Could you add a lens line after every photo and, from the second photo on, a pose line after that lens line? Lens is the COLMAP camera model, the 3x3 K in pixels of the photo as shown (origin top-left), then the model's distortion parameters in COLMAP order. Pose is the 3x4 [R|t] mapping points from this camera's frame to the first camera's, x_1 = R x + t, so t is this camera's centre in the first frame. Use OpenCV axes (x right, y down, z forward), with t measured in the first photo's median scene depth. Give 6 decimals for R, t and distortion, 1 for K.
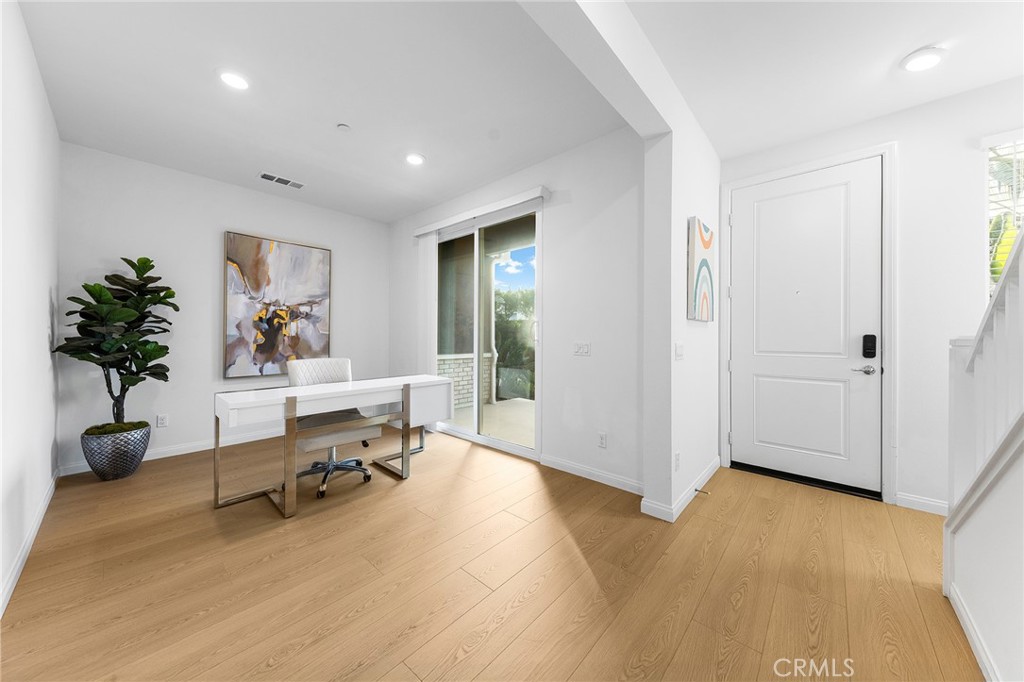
lens RADIAL K [[360.9, 0, 516.3], [0, 360.9, 338.0], [0, 0, 1]] dist [0.011514, -0.000048]
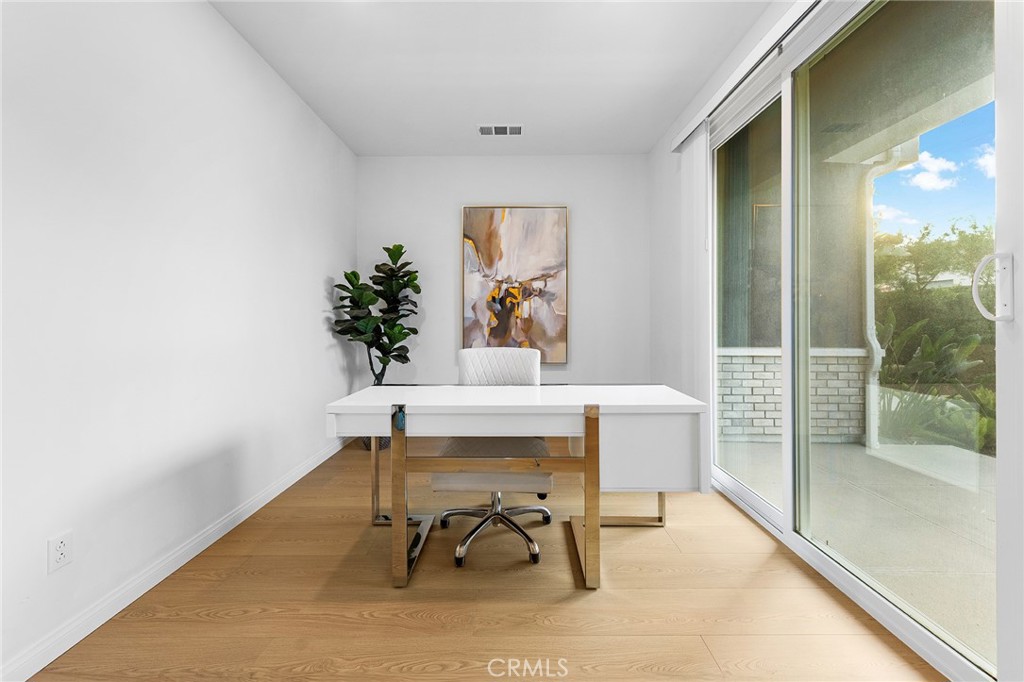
lens RADIAL K [[371.5, 0, 521.8], [0, 371.5, 321.9], [0, 0, 1]] dist [0.007314, -0.000048]
pose [[0.654227, -0.006858, -0.756267, 0.023696], [0.002525, 0.999973, -0.006884, 0.009716], [0.756294, 0.002594, 0.654227, 0.448491]]
